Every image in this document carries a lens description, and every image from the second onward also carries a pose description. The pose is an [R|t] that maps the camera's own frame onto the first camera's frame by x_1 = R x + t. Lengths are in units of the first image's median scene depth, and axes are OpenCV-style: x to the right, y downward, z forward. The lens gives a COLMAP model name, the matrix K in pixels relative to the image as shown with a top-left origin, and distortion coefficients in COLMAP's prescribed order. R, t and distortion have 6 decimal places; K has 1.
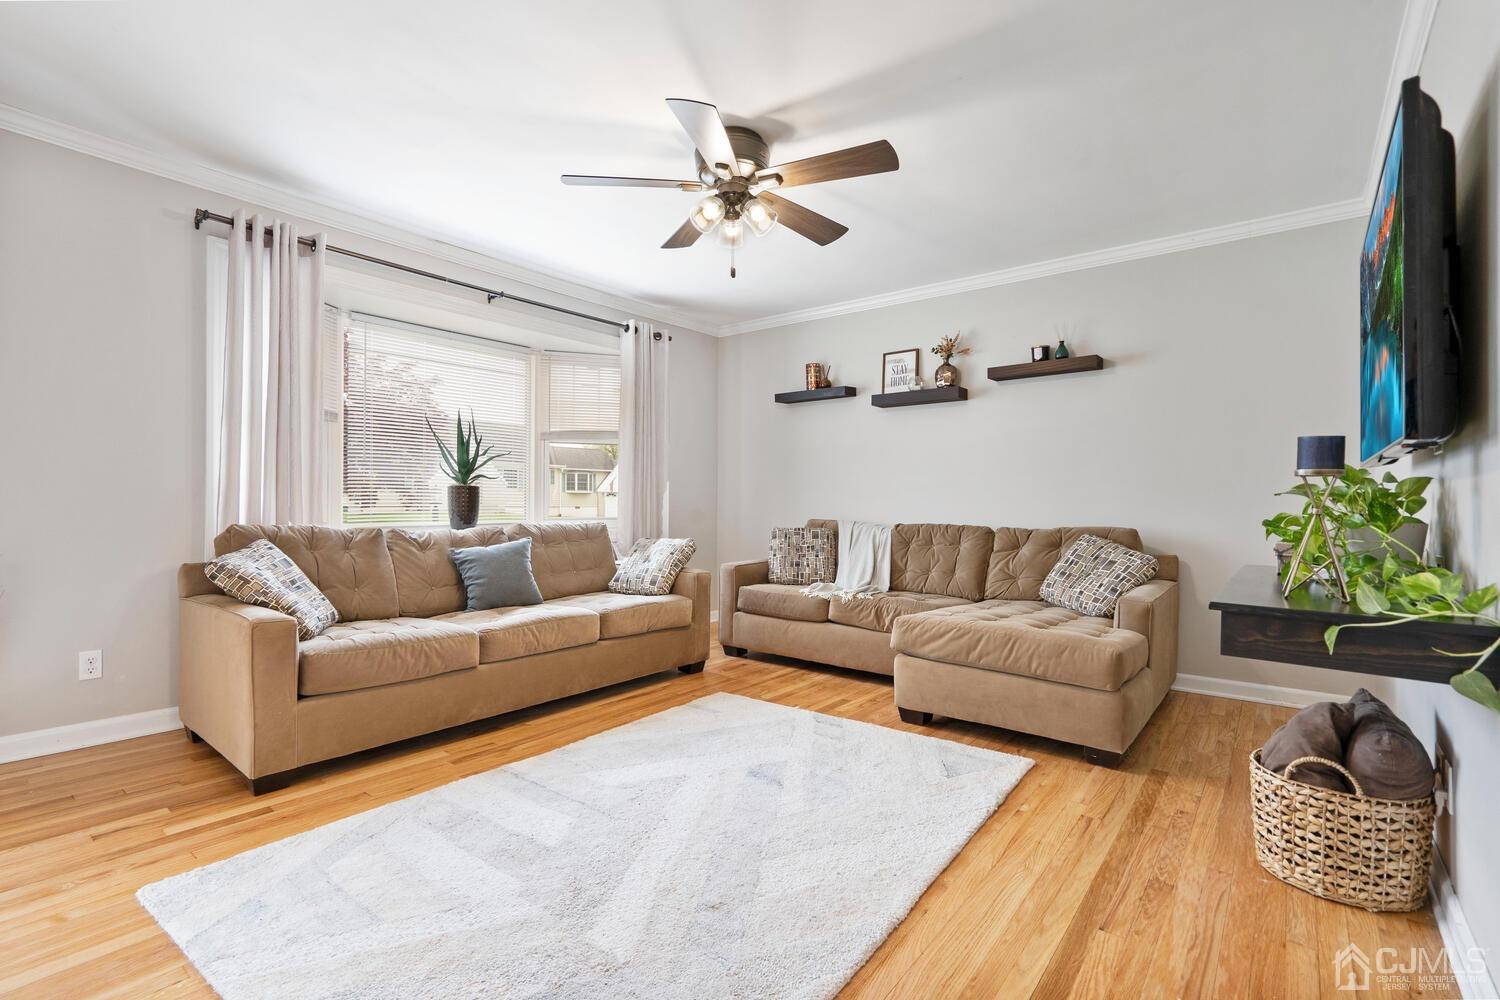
lens RADIAL K [[698.1, 0, 726.7], [0, 698.1, 498.5], [0, 0, 1]] dist [-0.004914, 0.004403]
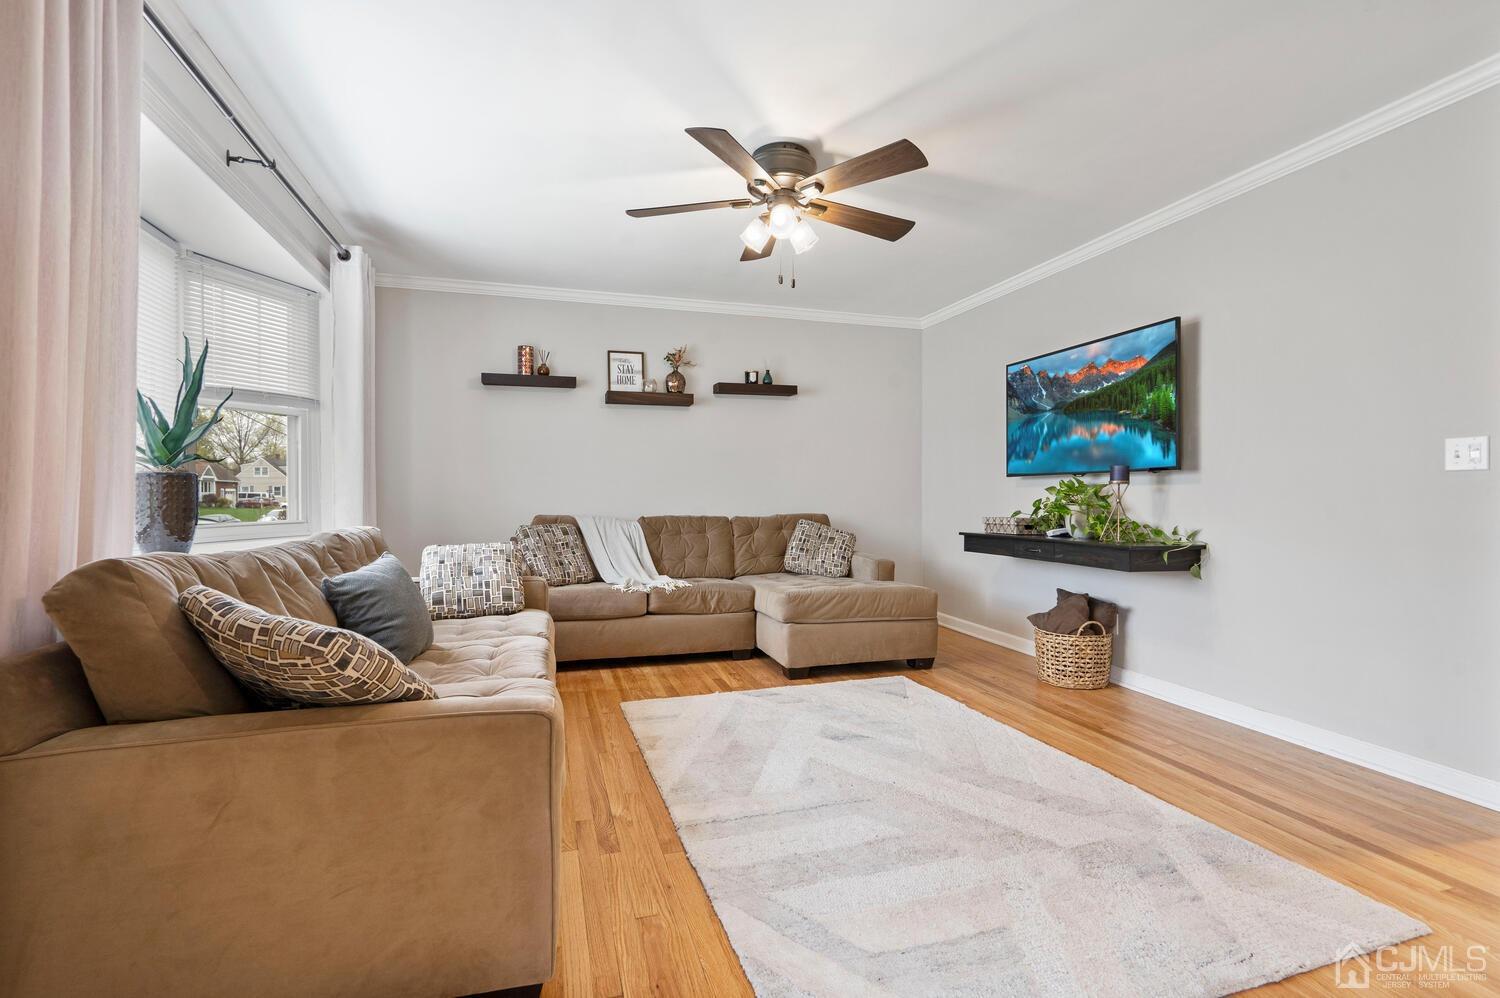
lens RADIAL K [[698.1, 0, 756.5], [0, 698.1, 499.3], [0, 0, 1]] dist [-0.004914, 0.004403]
pose [[0.552479, -0.011076, 0.833453, -0.735445], [-0.000619, 0.999906, 0.013698, -0.006486], [-0.833527, -0.008084, 0.552420, 0.367555]]
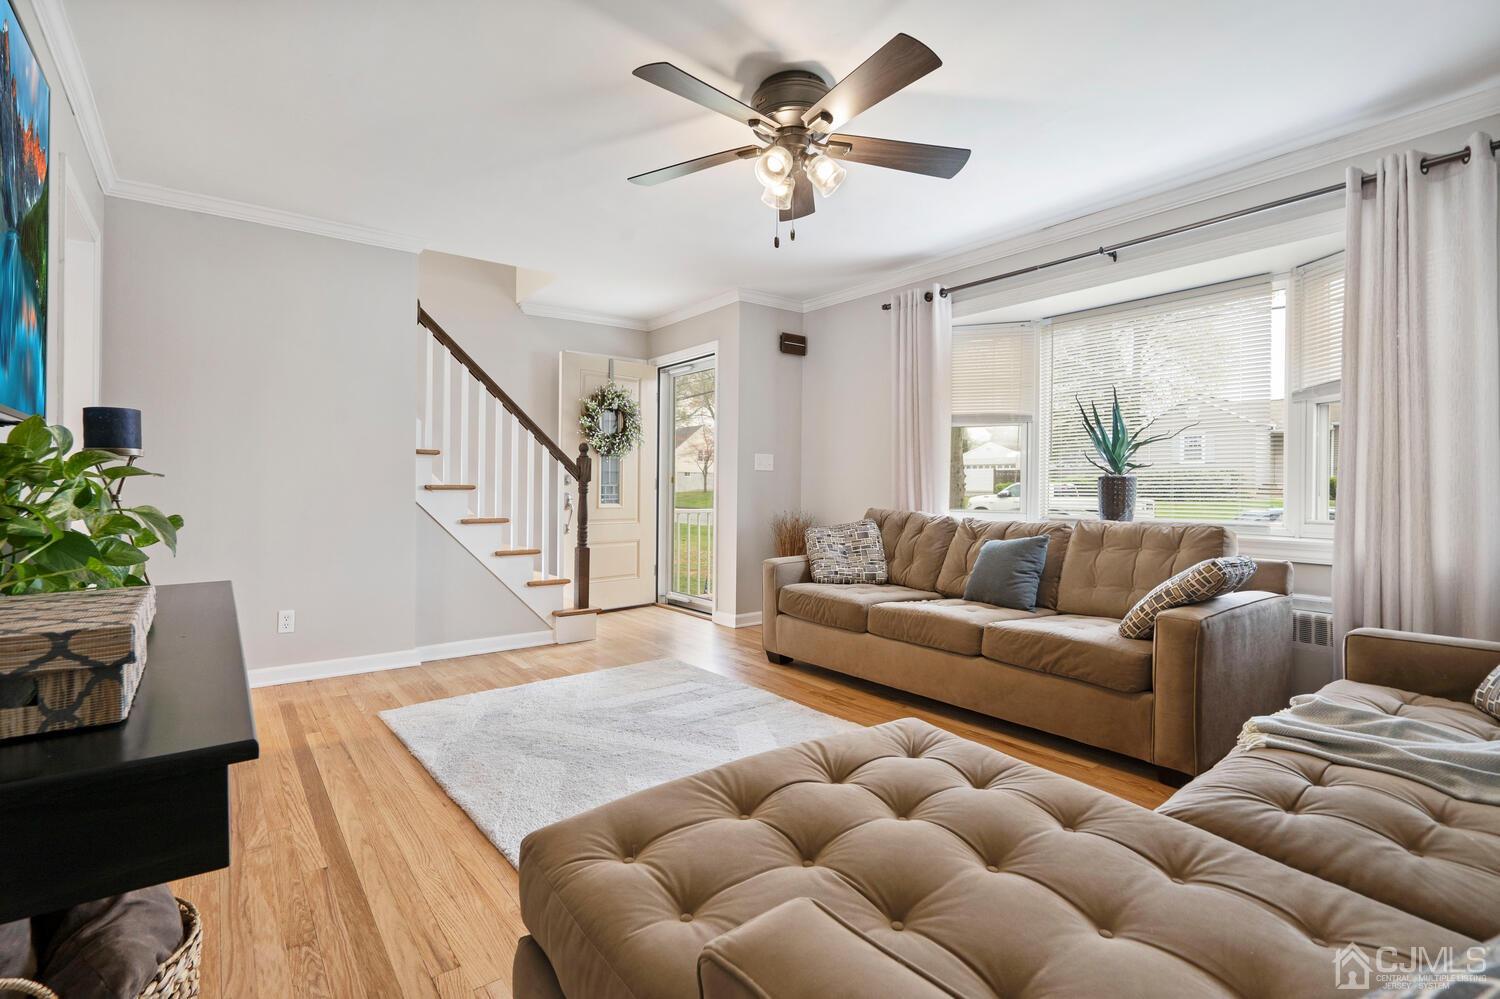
lens RADIAL K [[698.1, 0, 752.5], [0, 698.1, 488.7], [0, 0, 1]] dist [-0.004914, 0.004403]
pose [[-0.227576, -0.009142, -0.973717, 0.730483], [0.001527, 0.999951, -0.009745, 0.006797], [0.973759, -0.003704, -0.227551, 0.950279]]
